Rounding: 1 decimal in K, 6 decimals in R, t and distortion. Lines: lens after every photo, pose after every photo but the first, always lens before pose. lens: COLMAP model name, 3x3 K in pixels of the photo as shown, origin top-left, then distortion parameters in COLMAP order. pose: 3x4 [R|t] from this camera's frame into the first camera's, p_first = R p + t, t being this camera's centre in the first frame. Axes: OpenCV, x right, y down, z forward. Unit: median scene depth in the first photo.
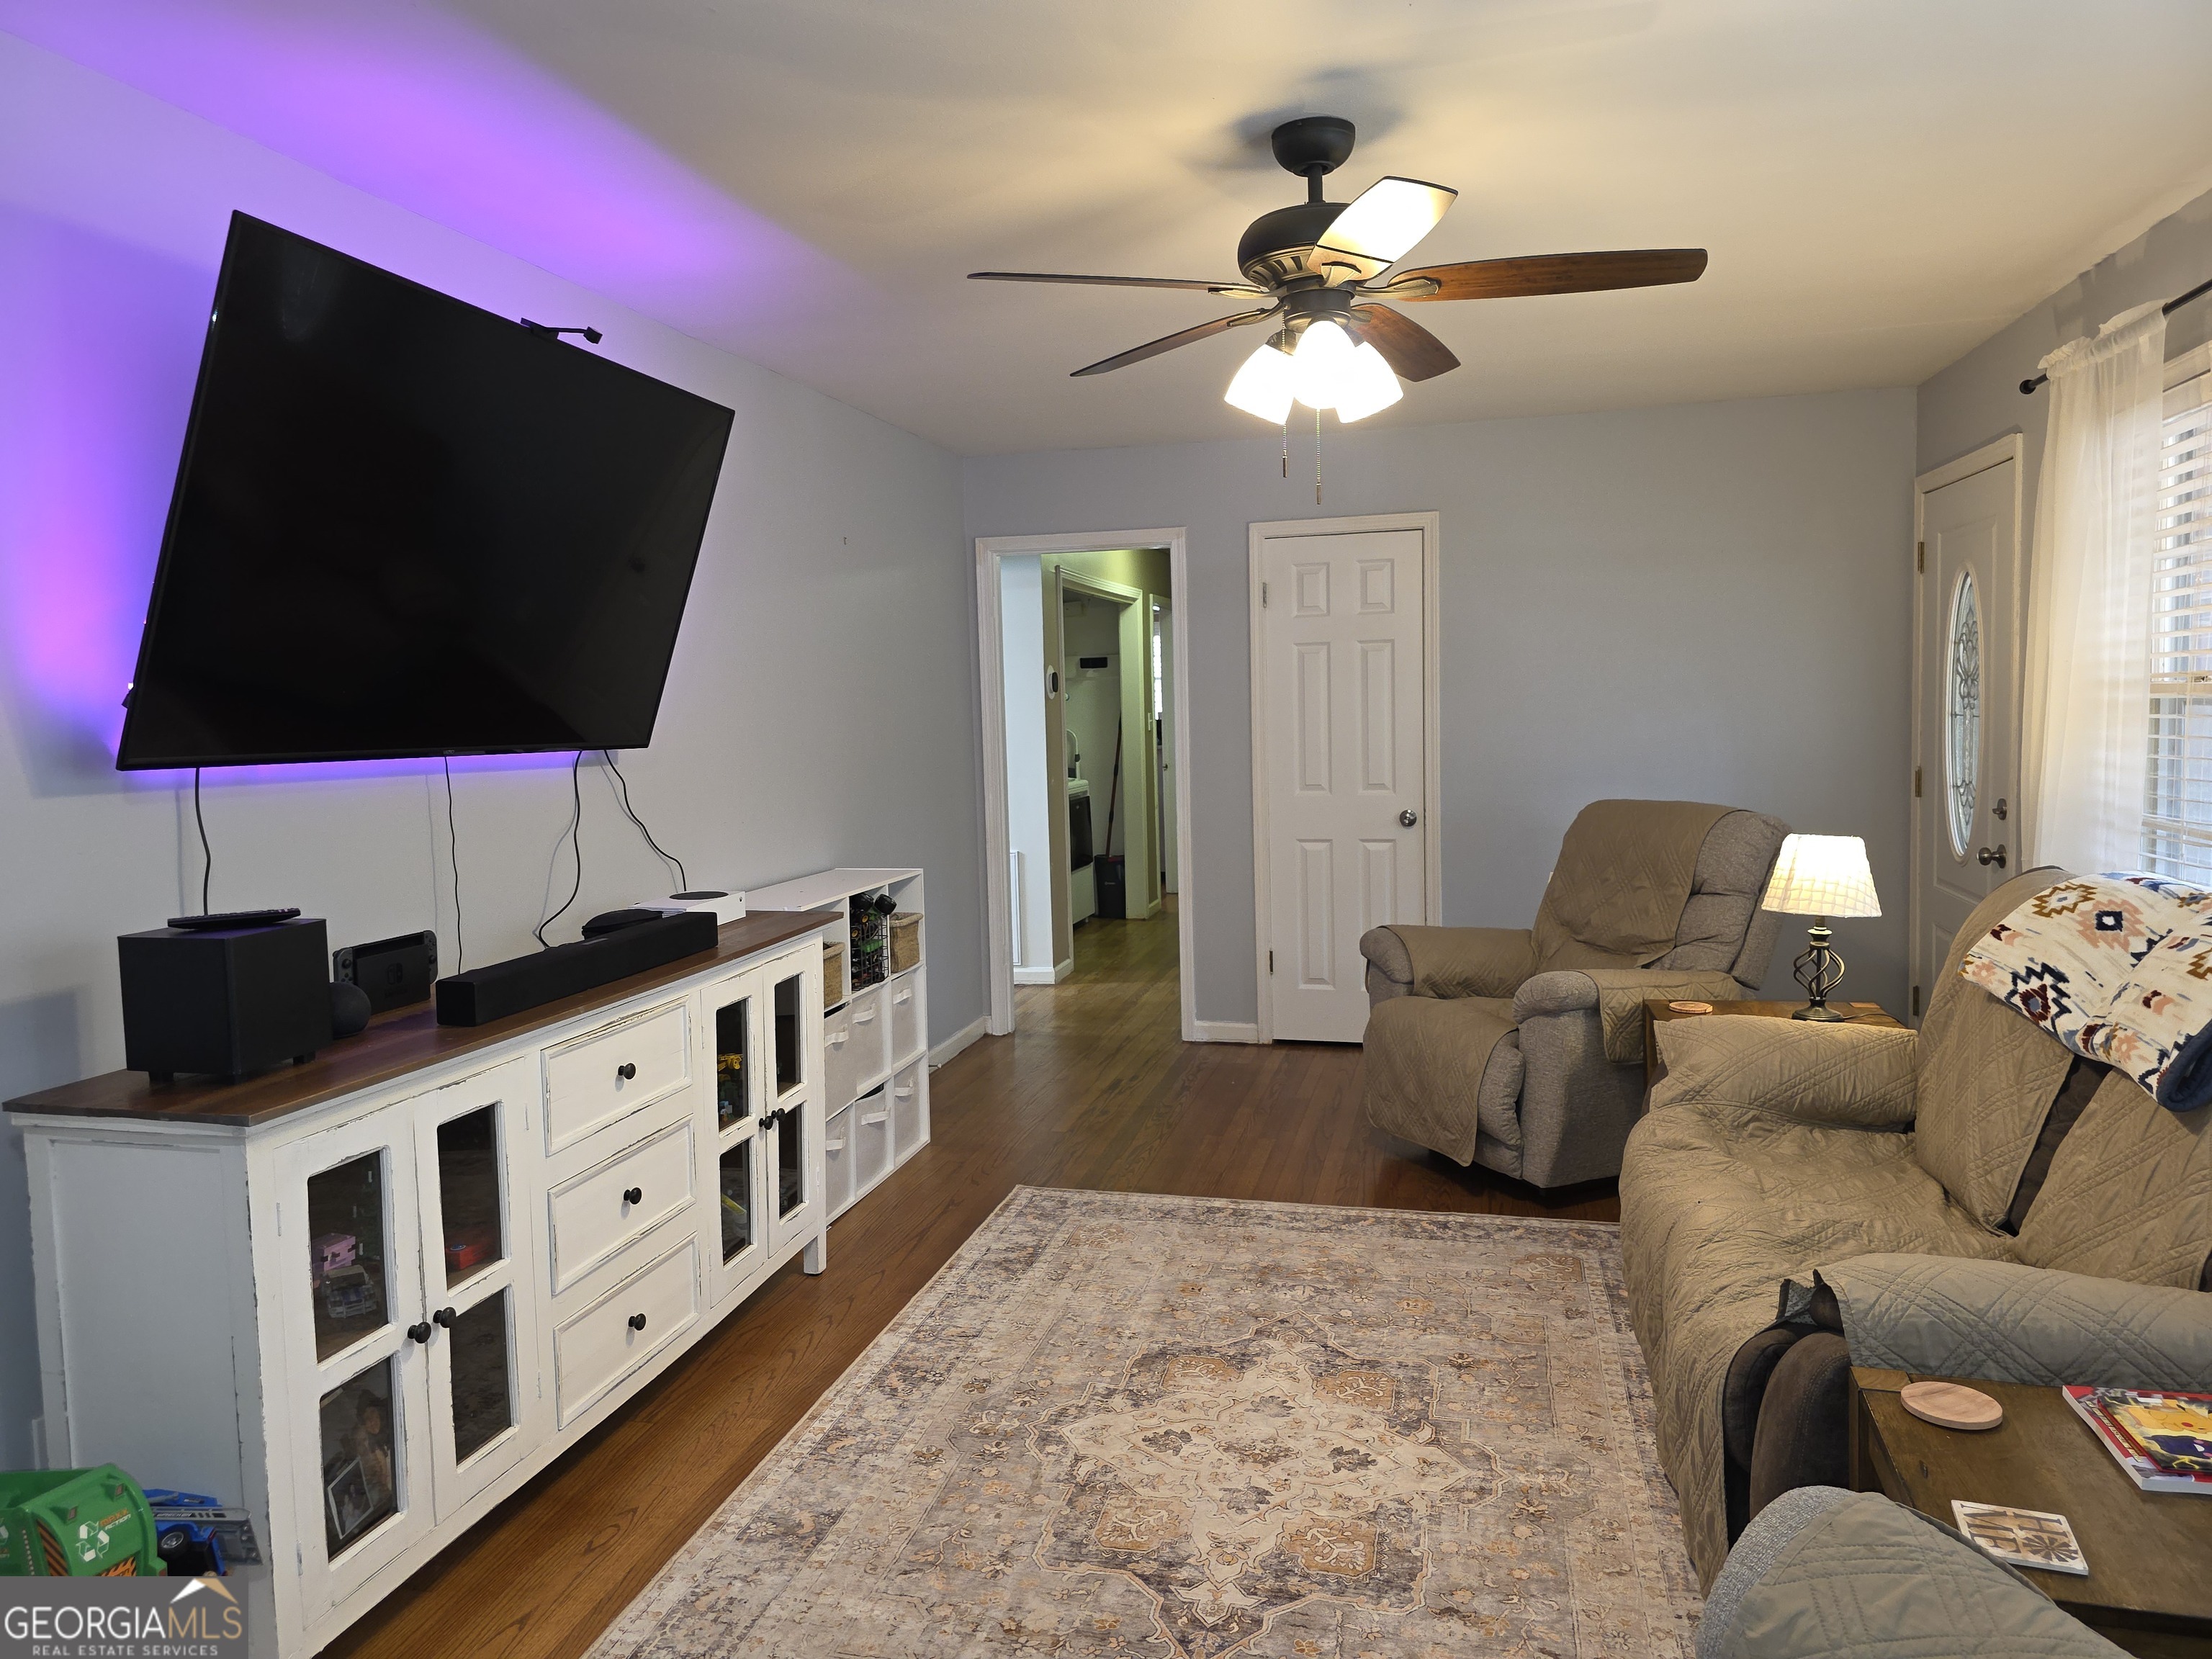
lens RADIAL K [[1489.4, 0, 1098.7], [0, 1489.4, 814.5], [0, 0, 1]] dist [0.065160, -0.060118]
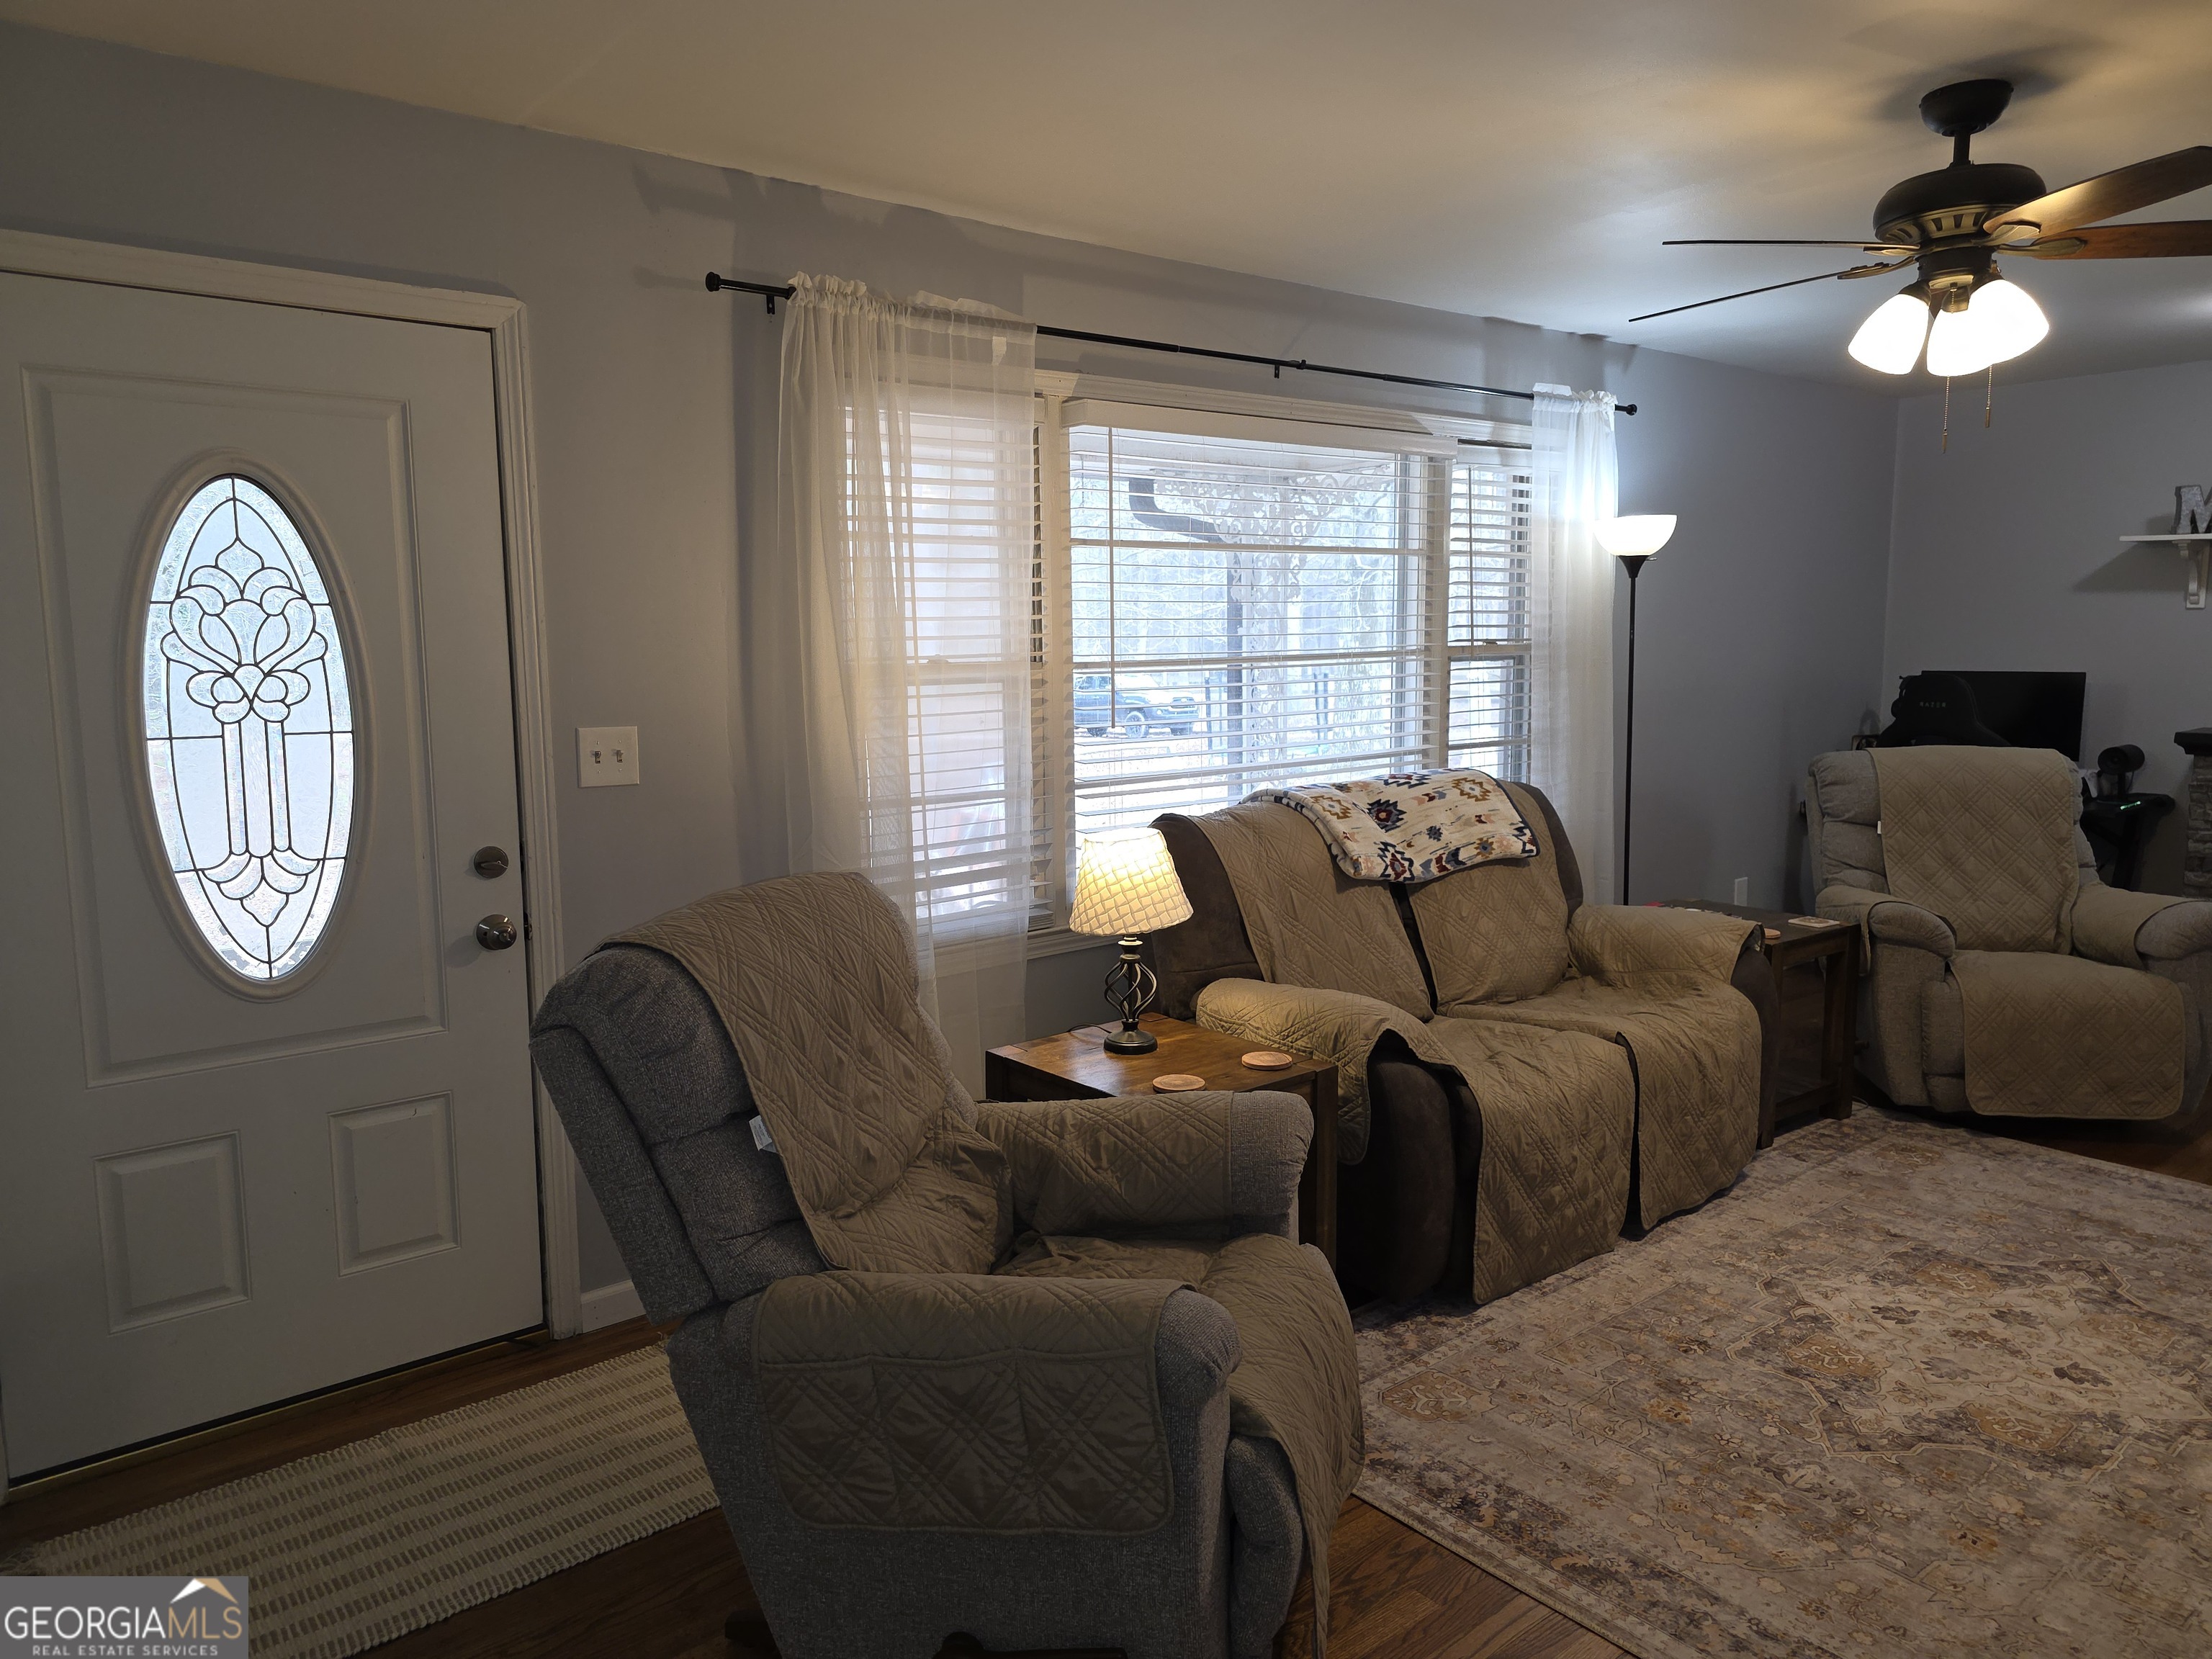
lens RADIAL K [[1489.4, 0, 1102.4], [0, 1489.4, 829.3], [0, 0, 1]] dist [0.065160, -0.060118]
pose [[-0.802845, -0.037774, 0.594991, -0.016072], [0.081723, 0.981598, 0.172589, -0.159986], [-0.590561, 0.187186, -0.784984, 1.973928]]
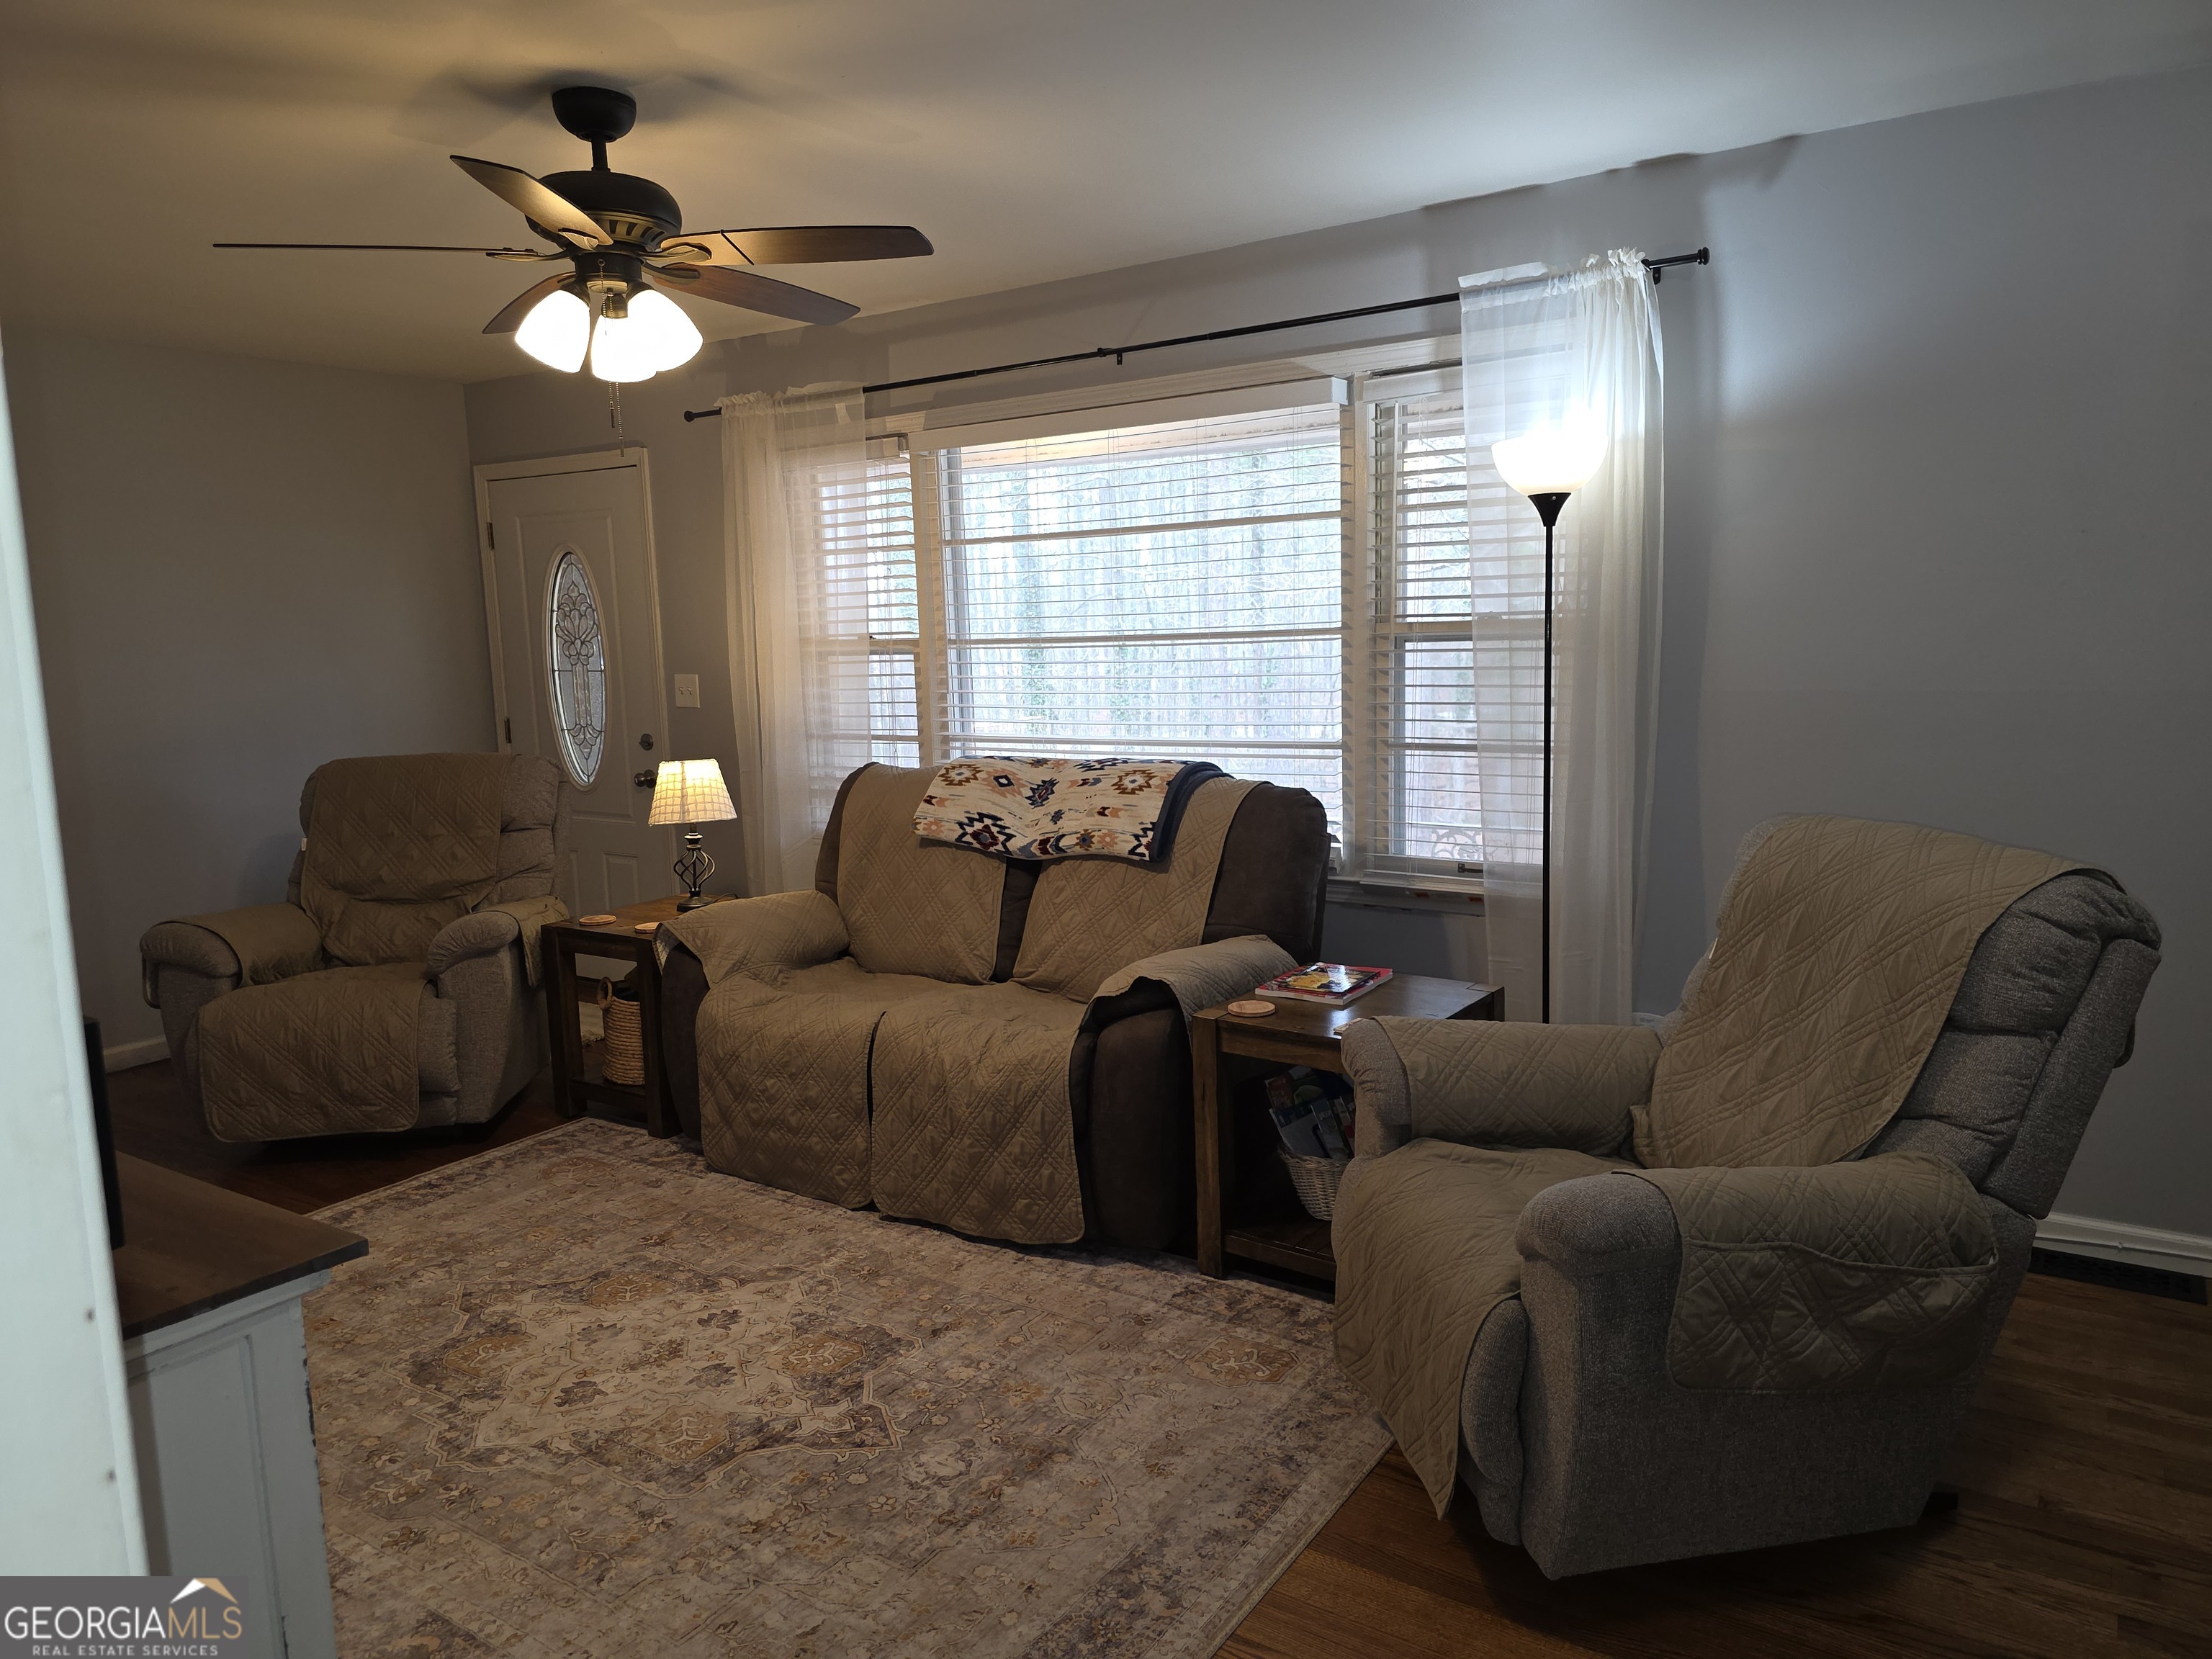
lens RADIAL K [[1489.4, 0, 1112.6], [0, 1489.4, 818.3], [0, 0, 1]] dist [0.065160, -0.060118]
pose [[0.336881, -0.106541, 0.935500, -0.675819], [0.092041, 0.992545, 0.079893, -0.006092], [-0.937038, 0.059190, 0.344176, 0.286011]]
